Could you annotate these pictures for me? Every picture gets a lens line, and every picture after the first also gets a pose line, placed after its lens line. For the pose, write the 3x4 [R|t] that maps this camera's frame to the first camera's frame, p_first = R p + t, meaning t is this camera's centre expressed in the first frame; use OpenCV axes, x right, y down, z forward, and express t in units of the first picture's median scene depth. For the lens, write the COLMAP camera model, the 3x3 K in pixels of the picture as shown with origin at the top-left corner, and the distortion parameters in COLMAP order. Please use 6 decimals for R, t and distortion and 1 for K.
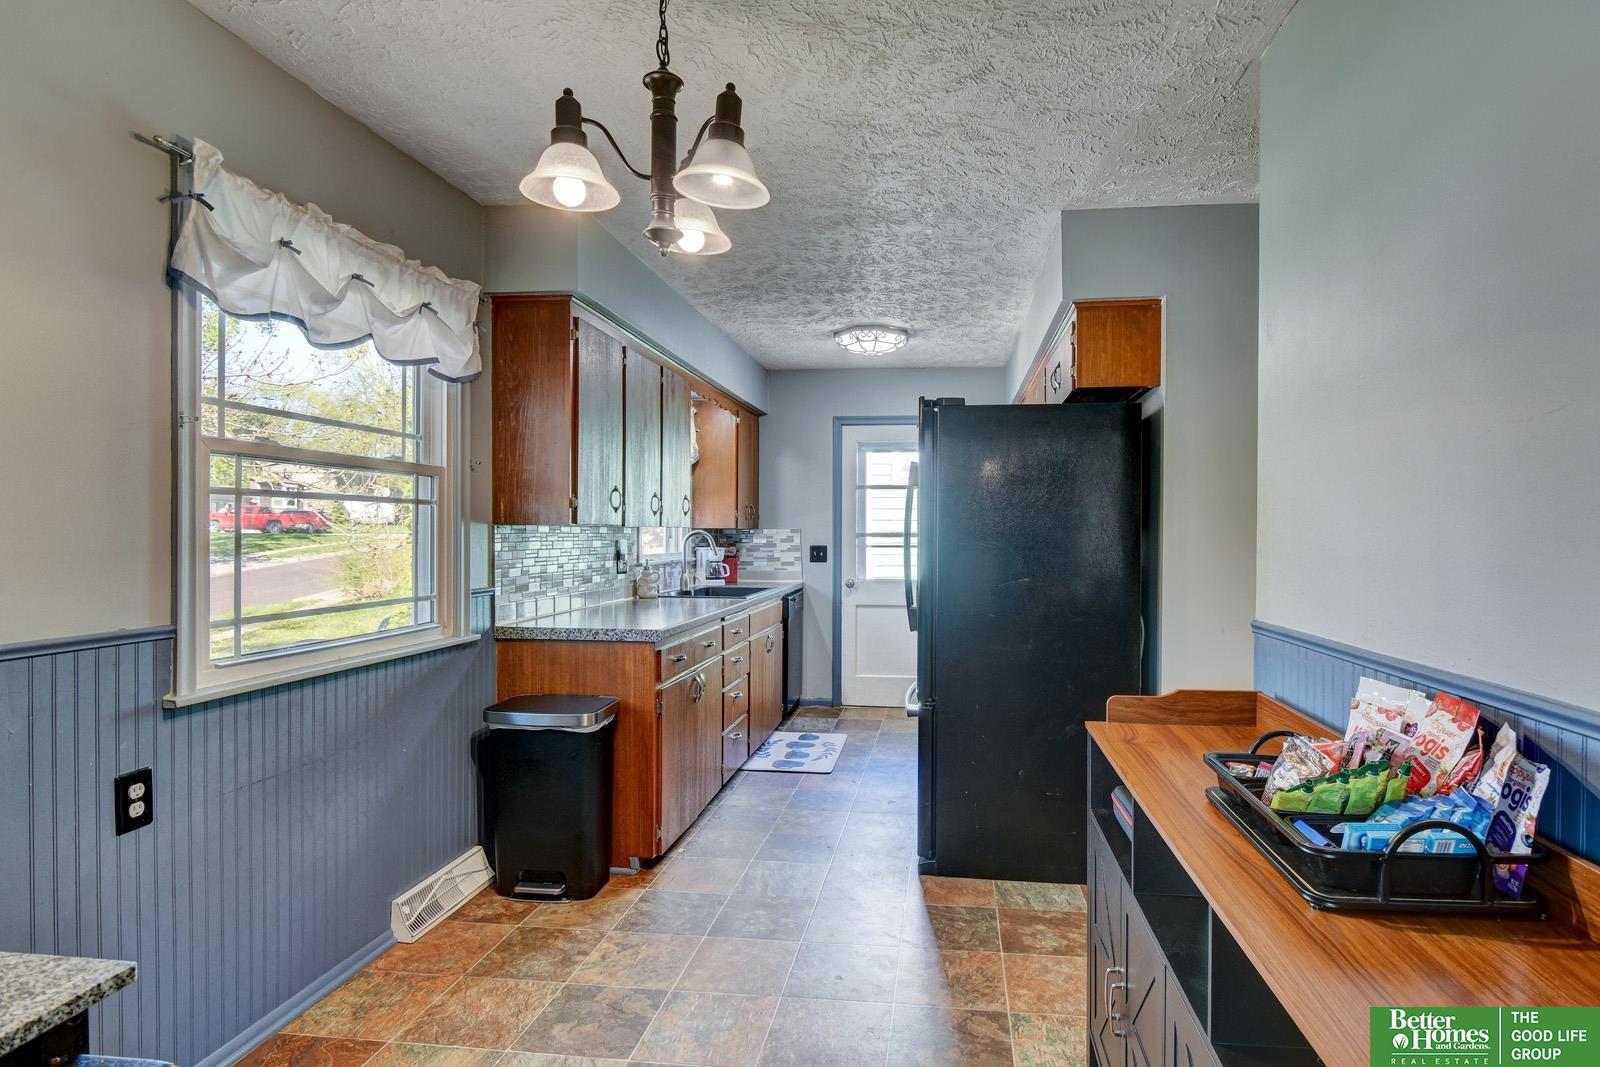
lens RADIAL K [[823.7, 0, 827.3], [0, 823.7, 502.0], [0, 0, 1]] dist [0.001182, -0.000561]
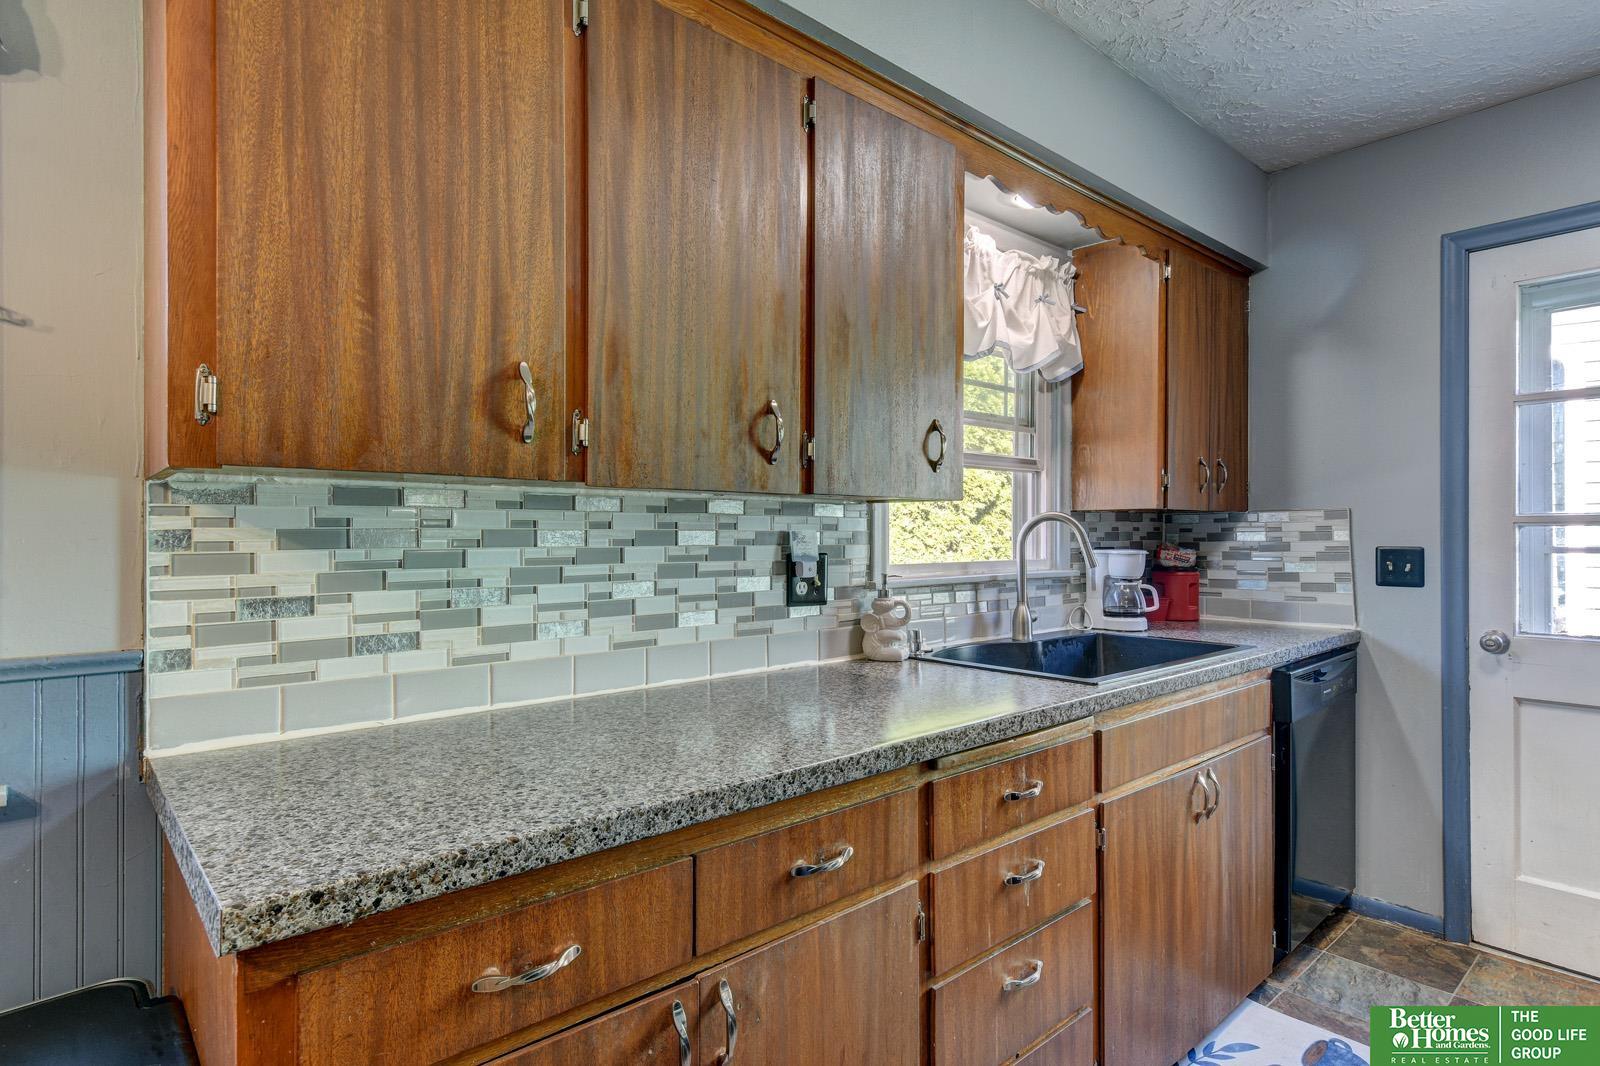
lens RADIAL K [[846.9, 0, 800.0], [0, 846.9, 533.0], [0, 0, 1]] dist [0.003312, 0.000322]
pose [[0.767693, -0.008633, -0.640760, 0.033120], [0.029094, 0.999348, 0.021393, 0.027824], [0.640157, -0.035066, 0.767443, 0.476454]]
